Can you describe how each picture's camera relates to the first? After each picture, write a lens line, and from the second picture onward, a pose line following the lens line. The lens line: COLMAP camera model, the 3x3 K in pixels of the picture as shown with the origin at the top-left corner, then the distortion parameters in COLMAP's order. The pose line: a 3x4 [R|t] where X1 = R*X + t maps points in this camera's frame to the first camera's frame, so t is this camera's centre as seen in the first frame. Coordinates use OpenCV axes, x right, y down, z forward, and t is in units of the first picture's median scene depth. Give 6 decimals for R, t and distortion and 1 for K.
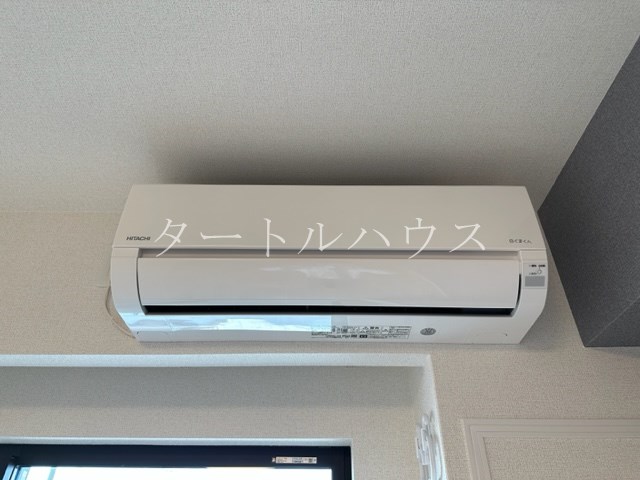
lens RADIAL K [[447.4, 0, 318.9], [0, 447.4, 239.5], [0, 0, 1]] dist [0.002961, 0.000595]
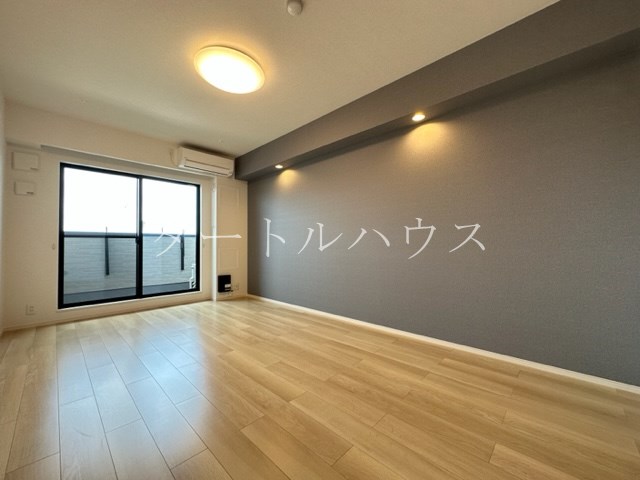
lens RADIAL K [[257.3, 0, 320.2], [0, 257.3, 238.1], [0, 0, 1]] dist [-0.001872, -0.000319]
pose [[0.687947, 0.007802, 0.725719, -1.817677], [-0.425407, 0.814488, 0.394510, -1.456469], [-0.588011, -0.580128, 0.563644, -3.341480]]
